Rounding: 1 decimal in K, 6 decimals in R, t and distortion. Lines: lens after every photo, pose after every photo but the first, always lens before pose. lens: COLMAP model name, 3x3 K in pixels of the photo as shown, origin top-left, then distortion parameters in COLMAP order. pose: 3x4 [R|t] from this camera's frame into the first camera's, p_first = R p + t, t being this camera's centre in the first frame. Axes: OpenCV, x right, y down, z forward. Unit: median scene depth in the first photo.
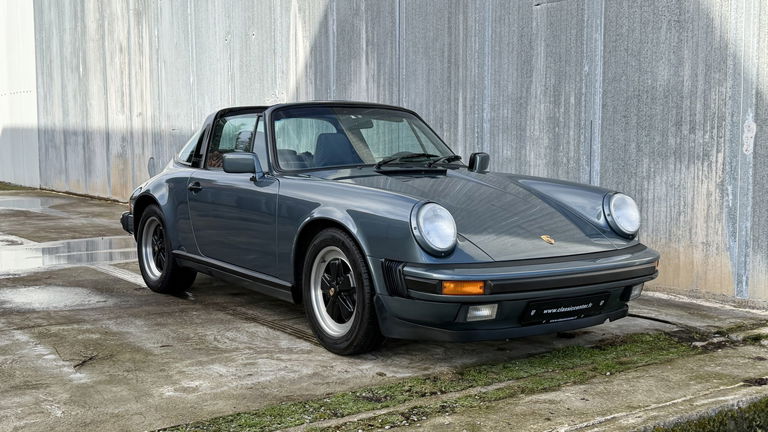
lens RADIAL K [[884.2, 0, 382.3], [0, 884.2, 217.0], [0, 0, 1]] dist [0.095665, 0.000000]
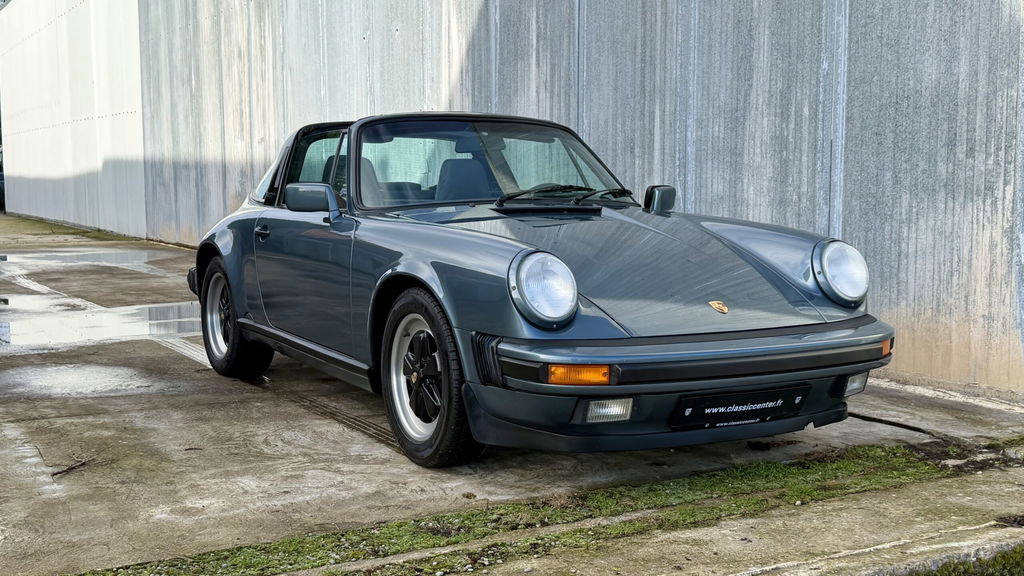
lens RADIAL K [[1179.0, 0, 514.0], [0, 1179.0, 288.7], [0, 0, 1]] dist [0.095665, 0.000000]
pose [[0.995669, 0.008986, -0.092537, 0.090517], [-0.008395, 0.999942, 0.006772, 0.004999], [0.092592, -0.005966, 0.995686, 0.053970]]
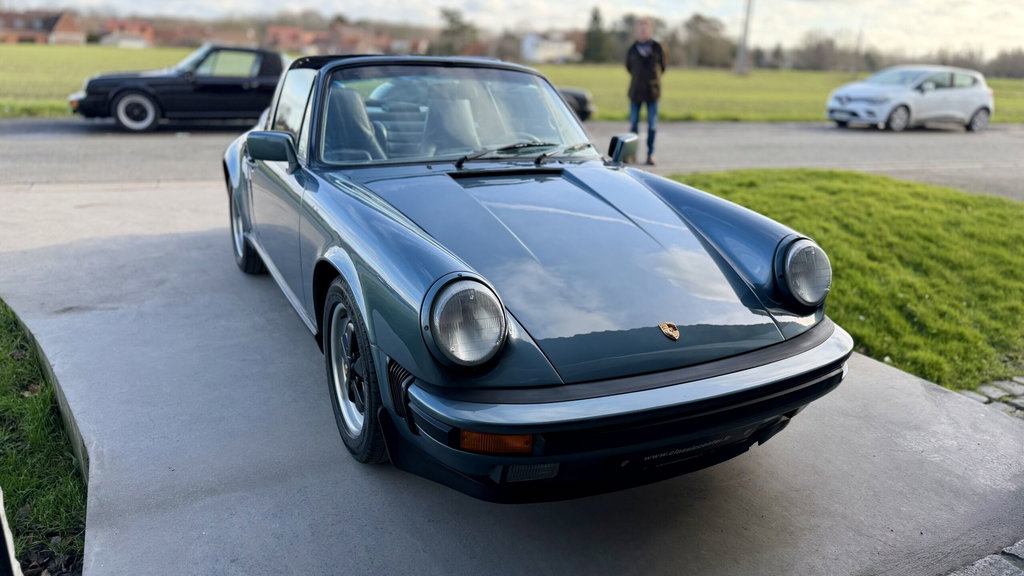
lens RADIAL K [[709.9, 0, 516.9], [0, 709.9, 285.0], [0, 0, 1]] dist [0.075976, -0.098186]
pose [[0.990971, 0.082027, -0.106058, 0.105153], [-0.056143, 0.972198, 0.227332, -0.090886], [0.121757, -0.219325, 0.968025, 0.411675]]
